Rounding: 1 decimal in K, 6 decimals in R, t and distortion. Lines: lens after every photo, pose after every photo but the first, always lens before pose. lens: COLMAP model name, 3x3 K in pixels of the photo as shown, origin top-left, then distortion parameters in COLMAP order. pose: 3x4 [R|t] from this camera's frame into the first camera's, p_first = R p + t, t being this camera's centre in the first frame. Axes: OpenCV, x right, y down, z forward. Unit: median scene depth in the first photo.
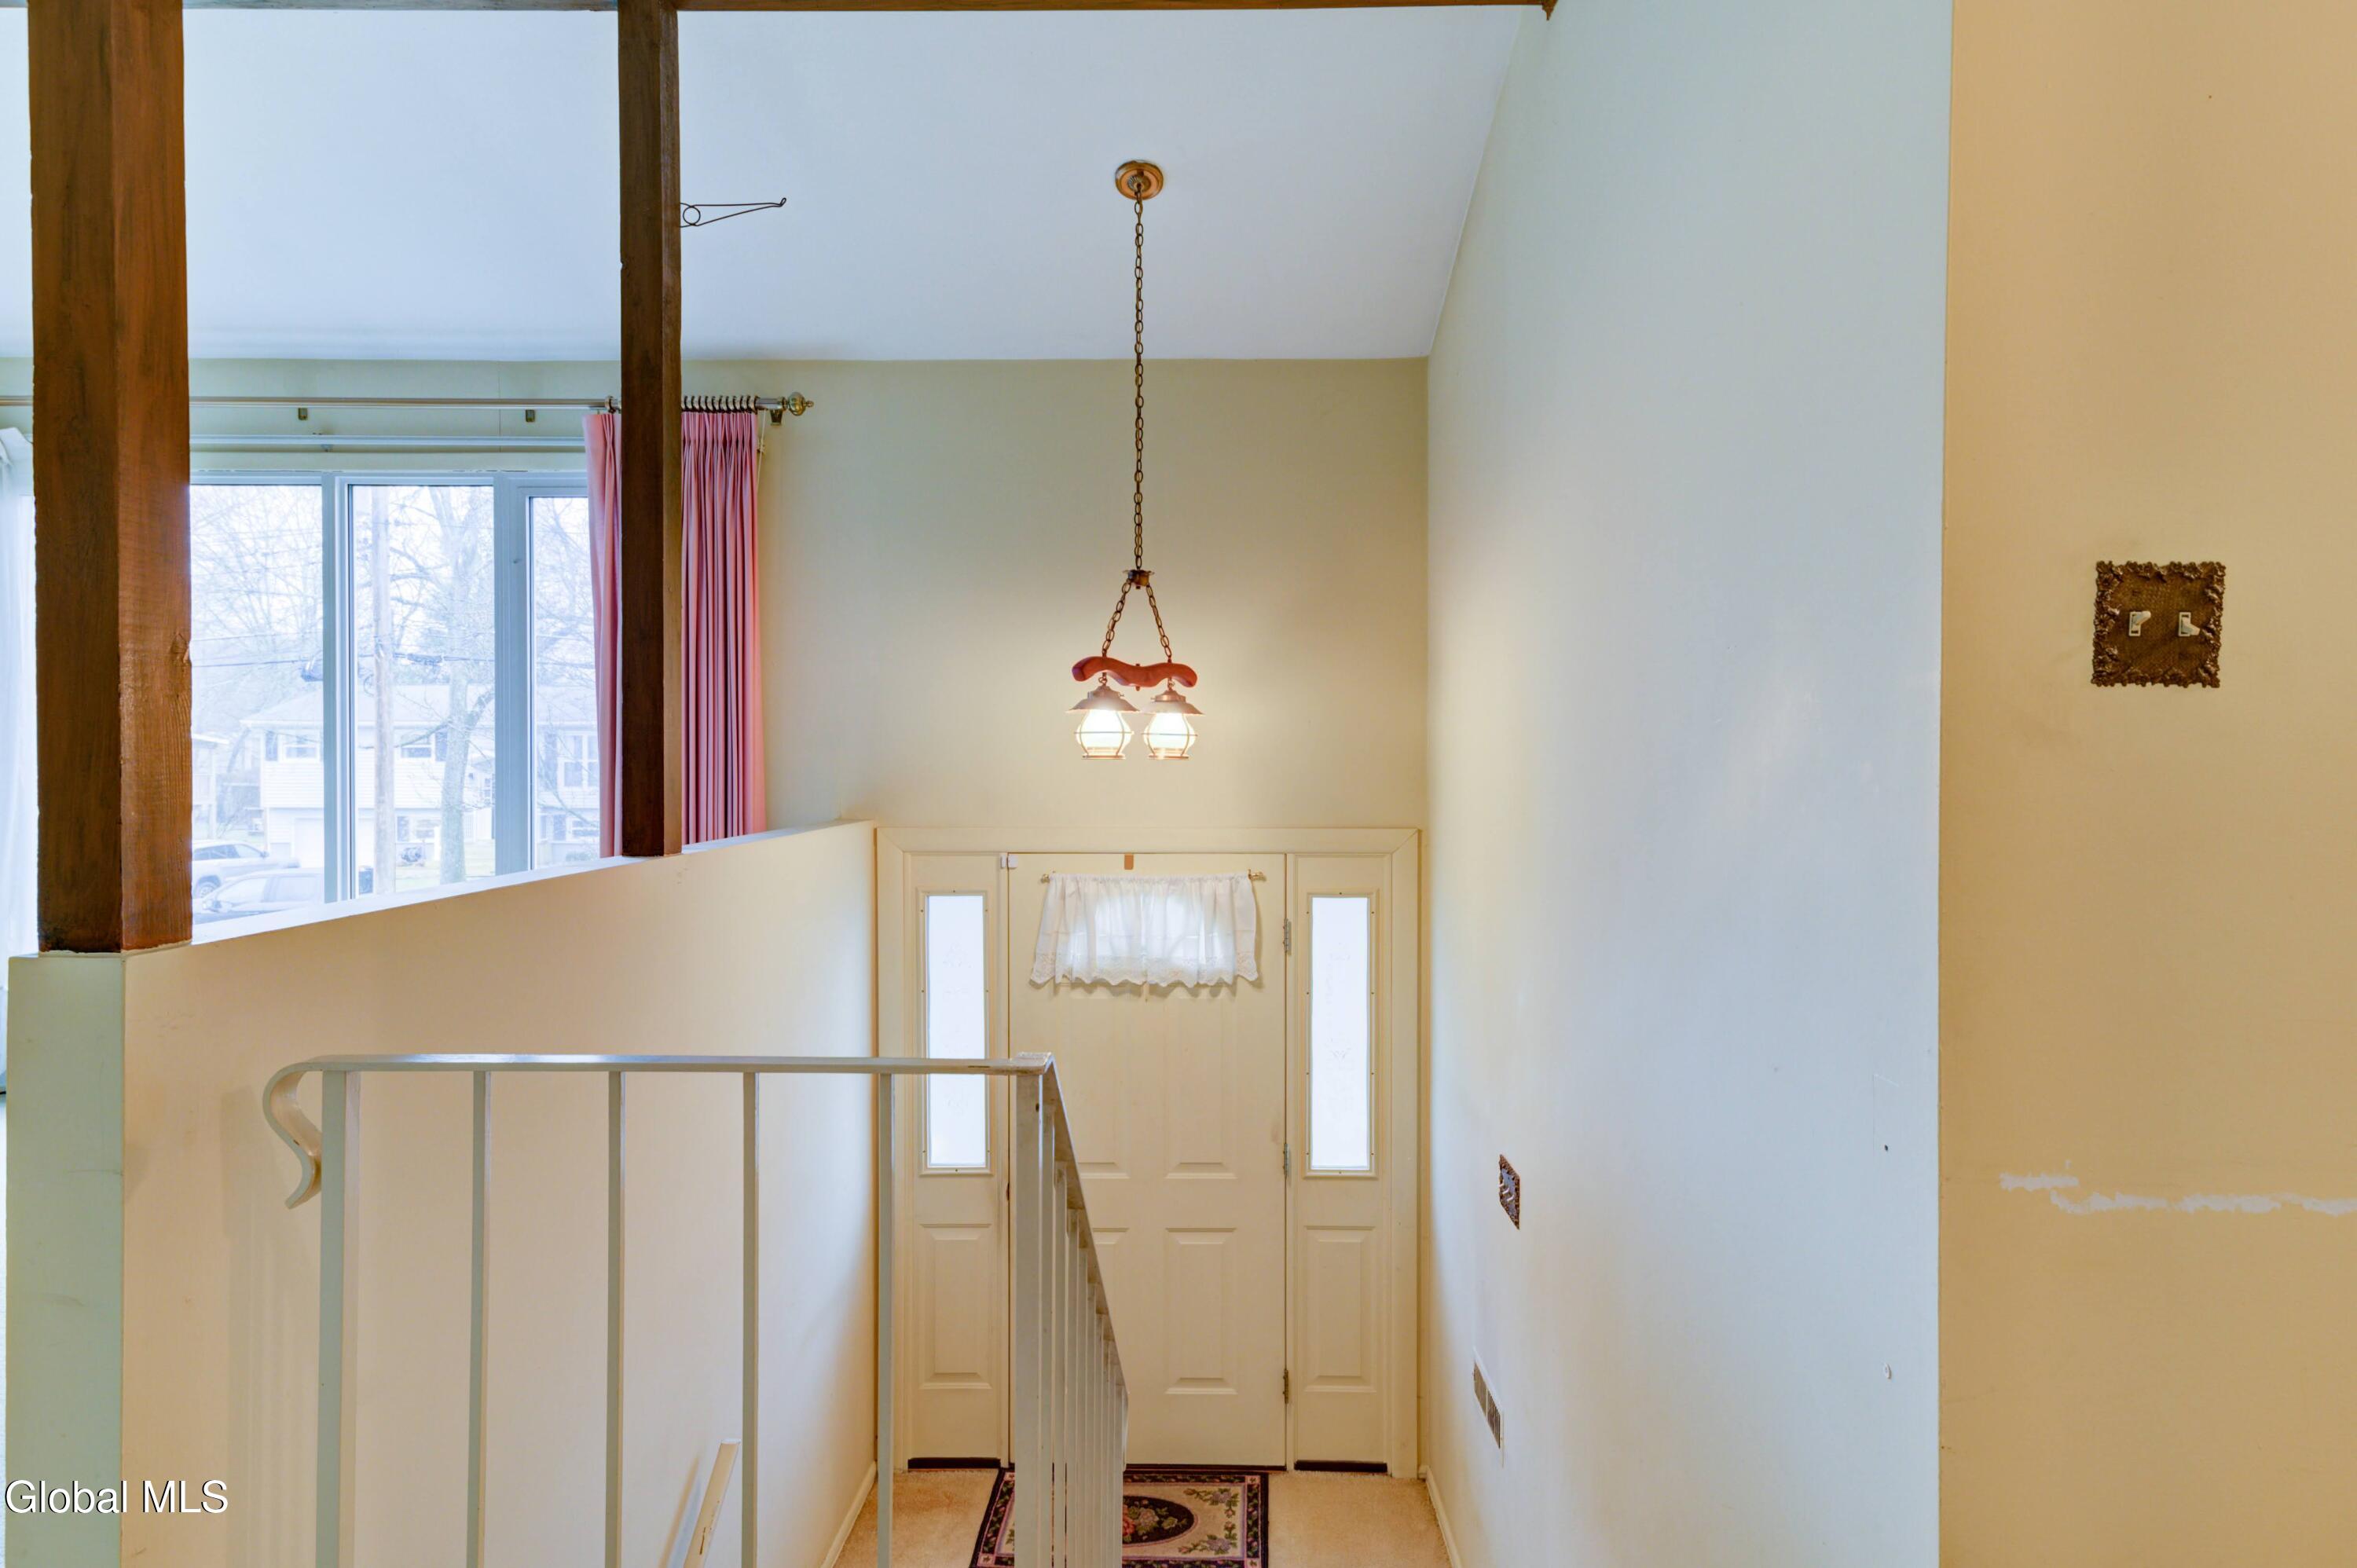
lens RADIAL K [[1299.9, 0, 1174.4], [0, 1299.9, 764.9], [0, 0, 1]] dist [0.033655, 0.000216]
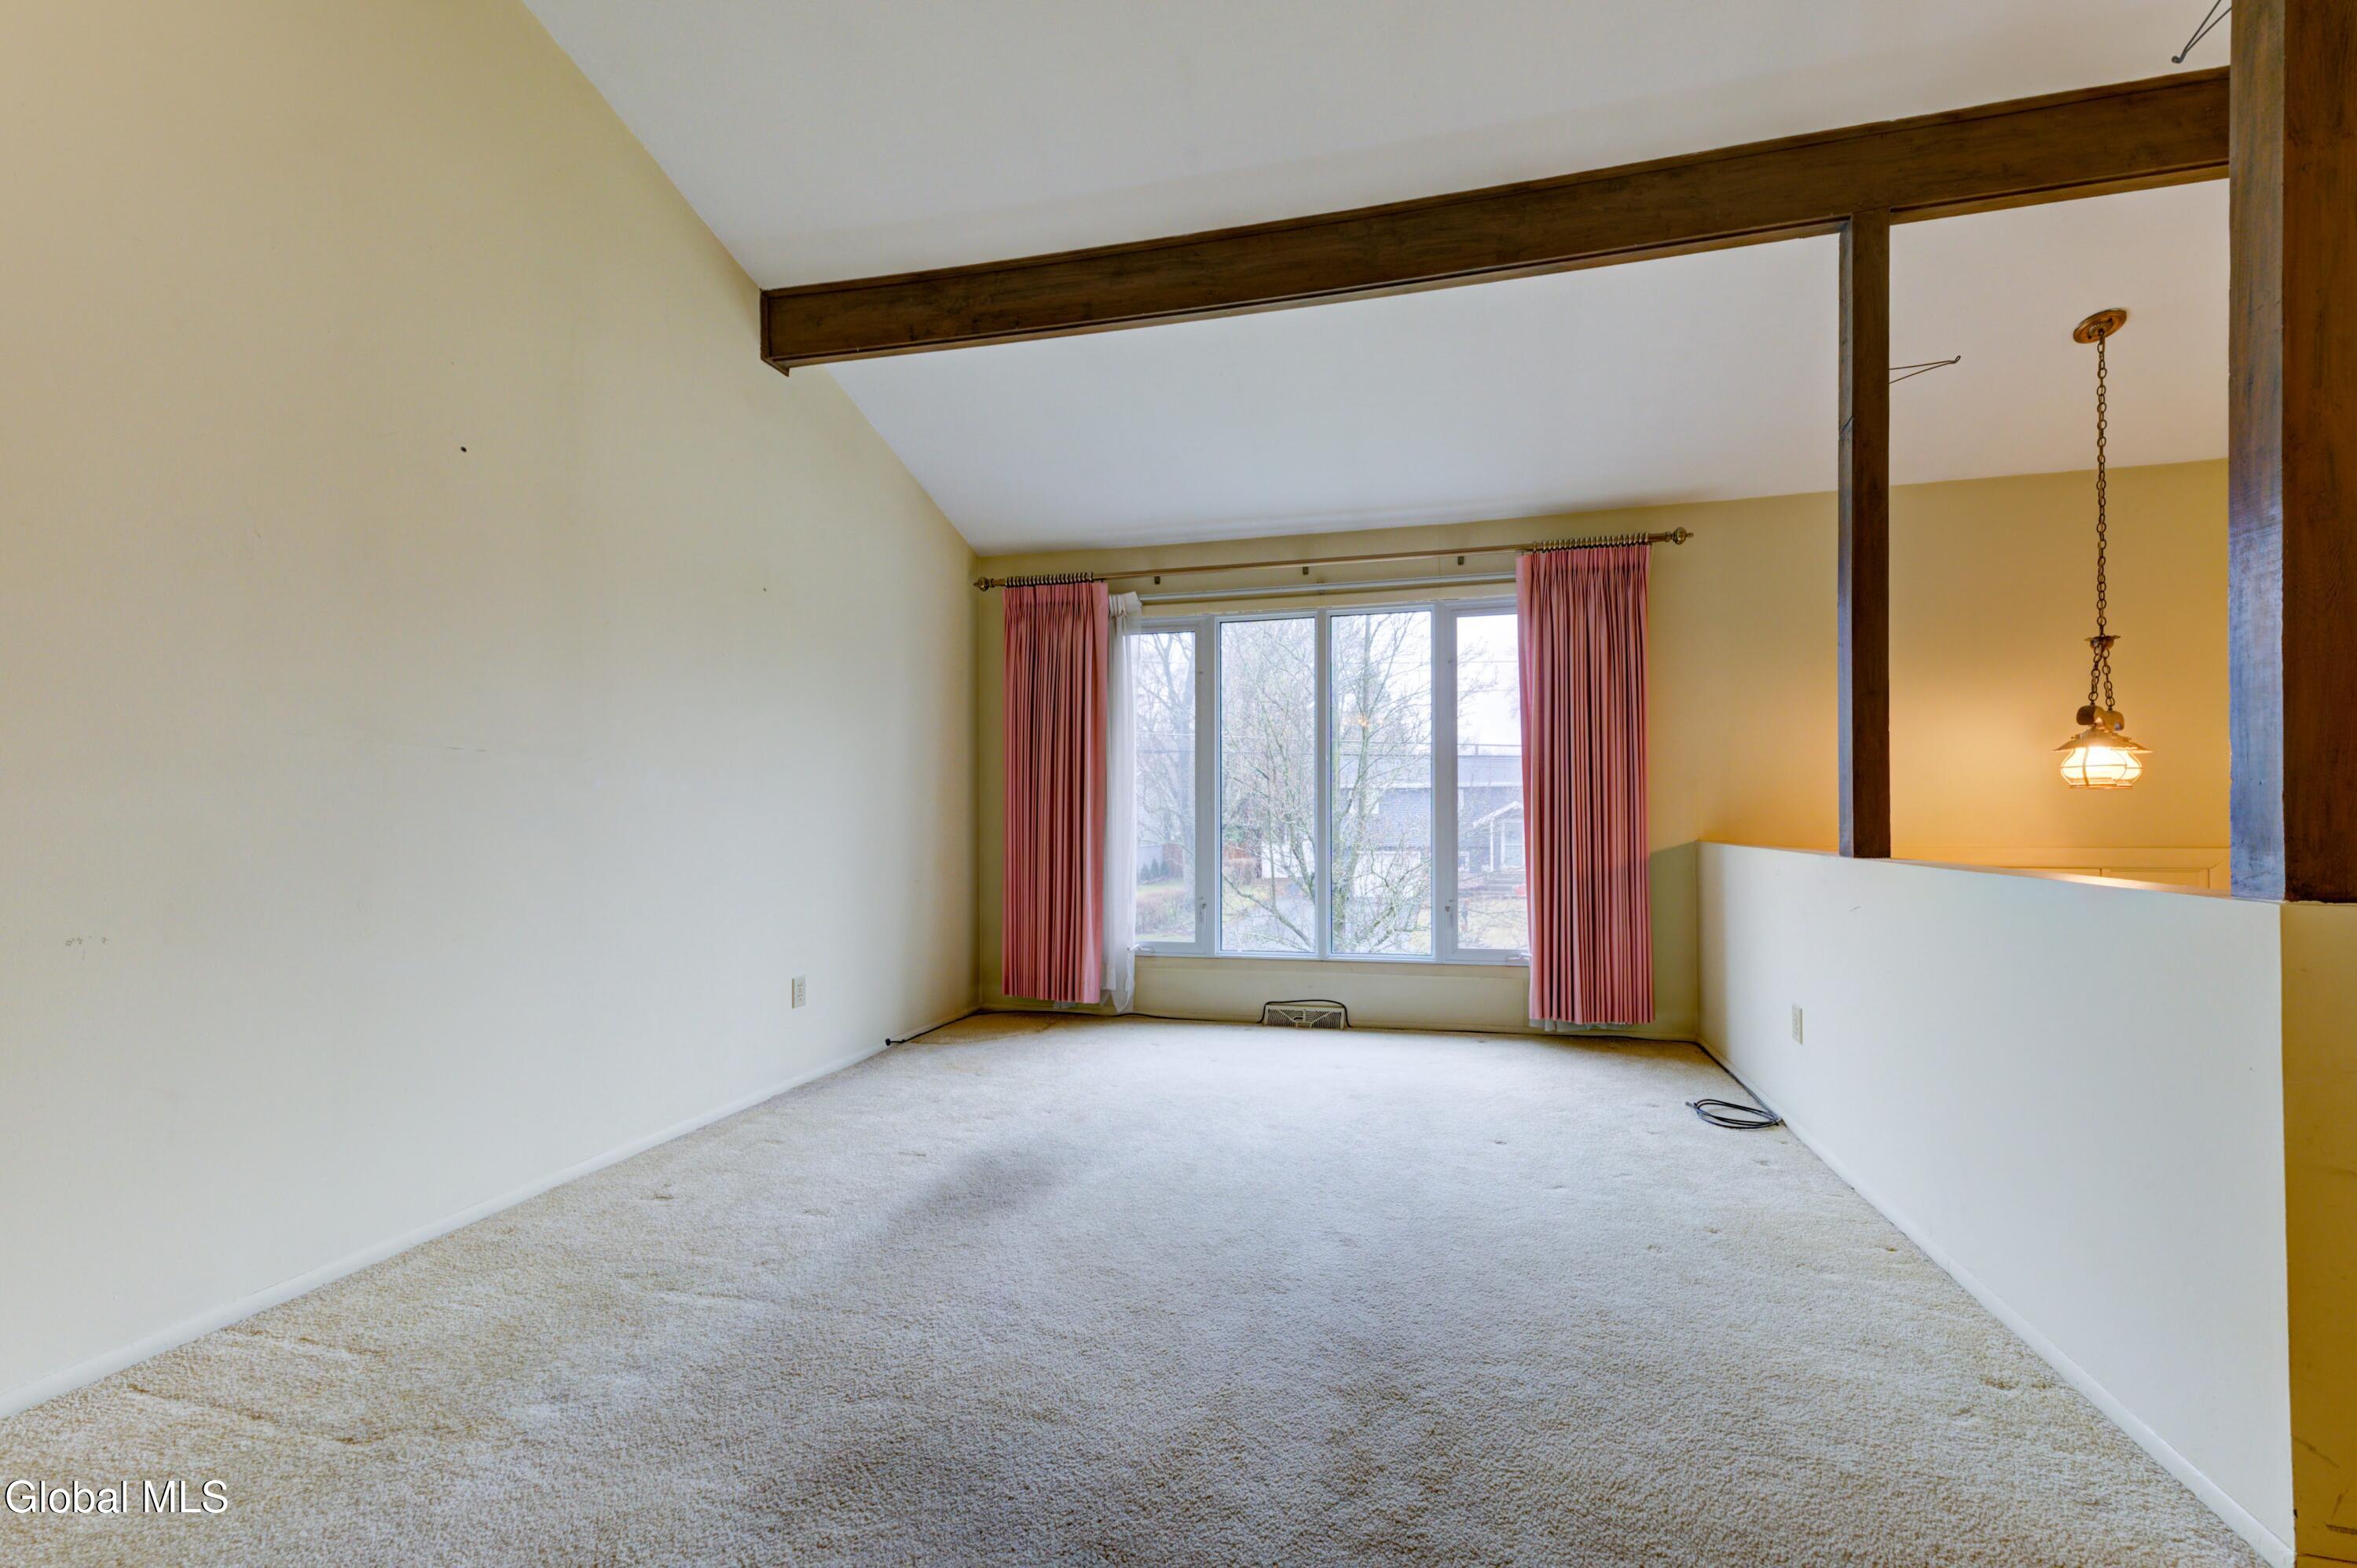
lens RADIAL K [[917.0, 0, 1188.5], [0, 917.0, 811.1], [0, 0, 1]] dist [0.021019, -0.000050]
pose [[0.978700, -0.006804, -0.205183, -0.595671], [0.004400, 0.999916, -0.012167, 0.020153], [0.205249, 0.011005, 0.978648, -0.045317]]
